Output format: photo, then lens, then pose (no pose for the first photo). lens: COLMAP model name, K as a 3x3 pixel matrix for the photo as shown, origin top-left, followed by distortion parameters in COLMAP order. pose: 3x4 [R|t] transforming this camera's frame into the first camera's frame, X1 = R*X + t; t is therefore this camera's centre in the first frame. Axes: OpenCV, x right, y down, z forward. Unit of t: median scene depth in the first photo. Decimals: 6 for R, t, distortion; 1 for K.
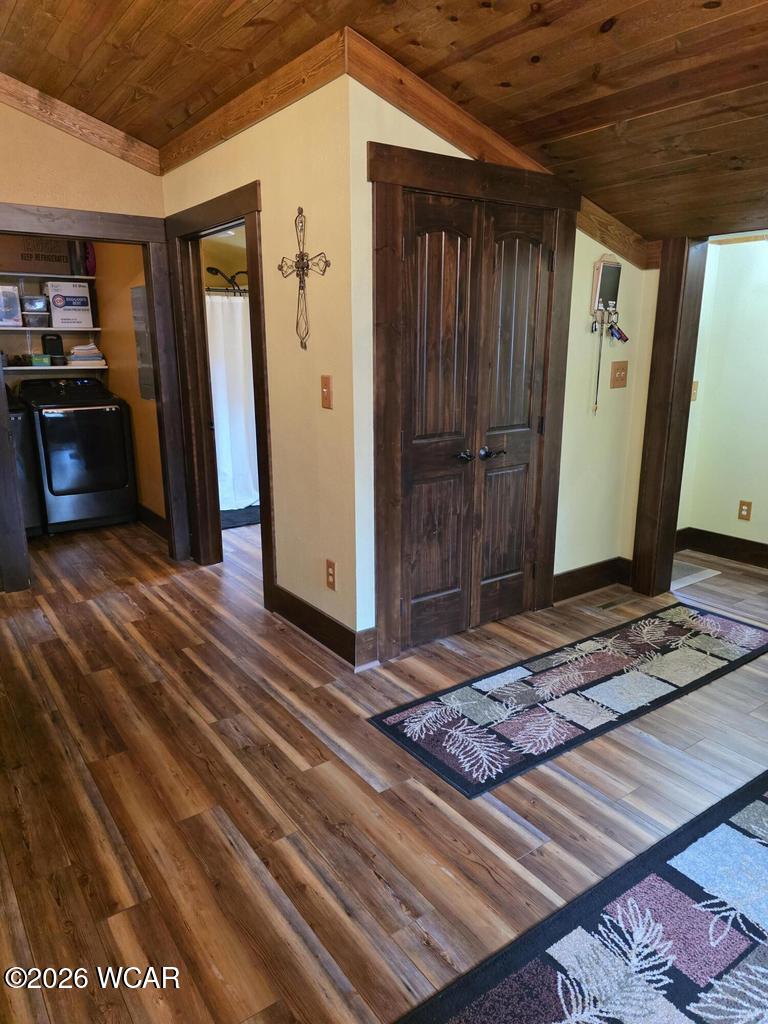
lens RADIAL K [[695.0, 0, 380.9], [0, 695.0, 511.6], [0, 0, 1]] dist [0.069280, -0.068806]
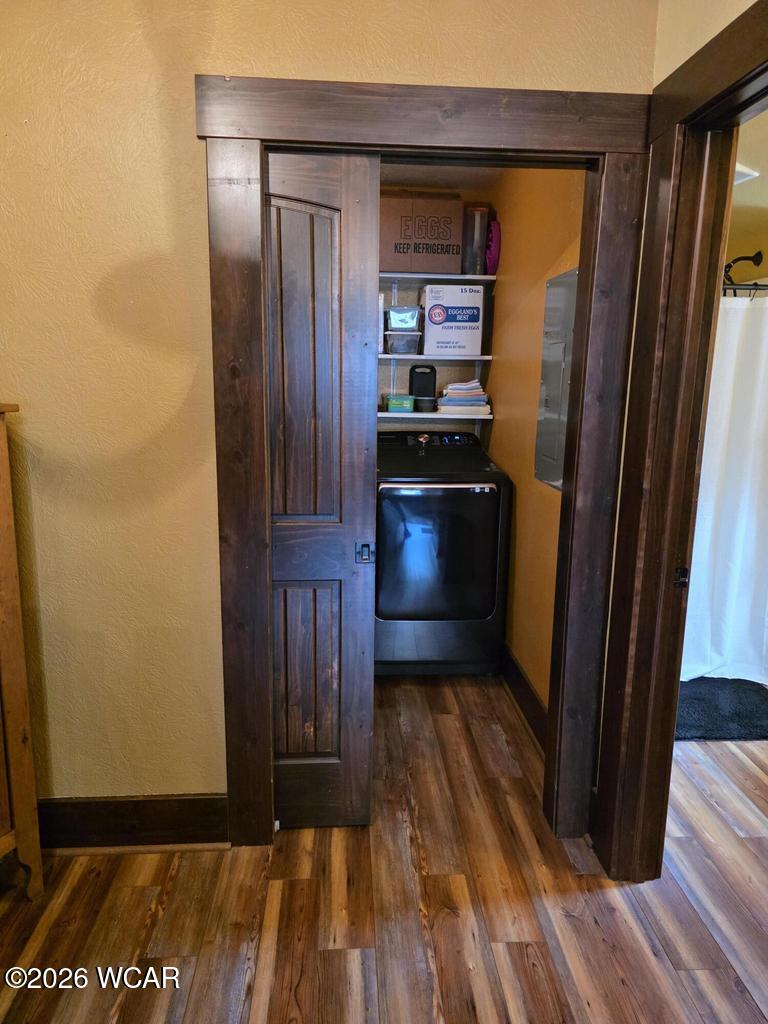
lens RADIAL K [[695.0, 0, 380.9], [0, 695.0, 511.6], [0, 0, 1]] dist [0.069280, -0.068806]
pose [[0.850802, 0.121400, -0.511271, -0.226926], [-0.147371, 0.989027, -0.010397, -0.158525], [0.504398, 0.084192, 0.859357, 0.660589]]
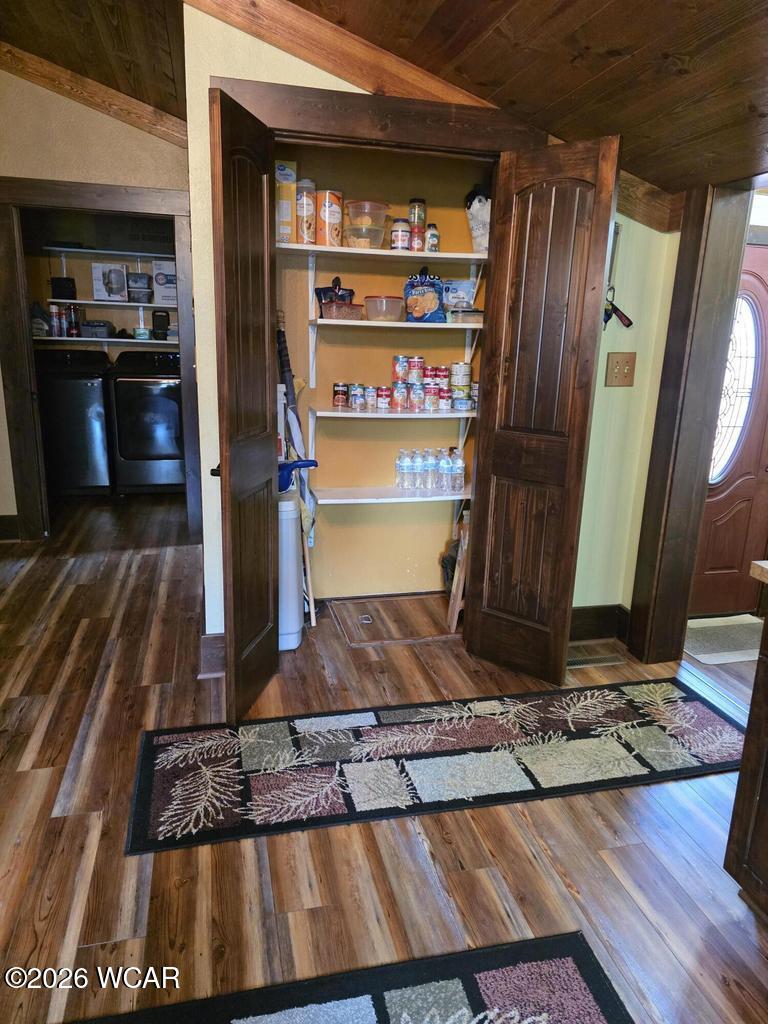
lens RADIAL K [[694.4, 0, 375.8], [0, 694.4, 504.6], [0, 0, 1]] dist [0.064647, -0.064524]
pose [[0.928871, 0.121470, -0.349920, 0.392938], [-0.122673, 0.992269, 0.018815, -0.030615], [0.349500, 0.025449, 0.936591, 0.195591]]
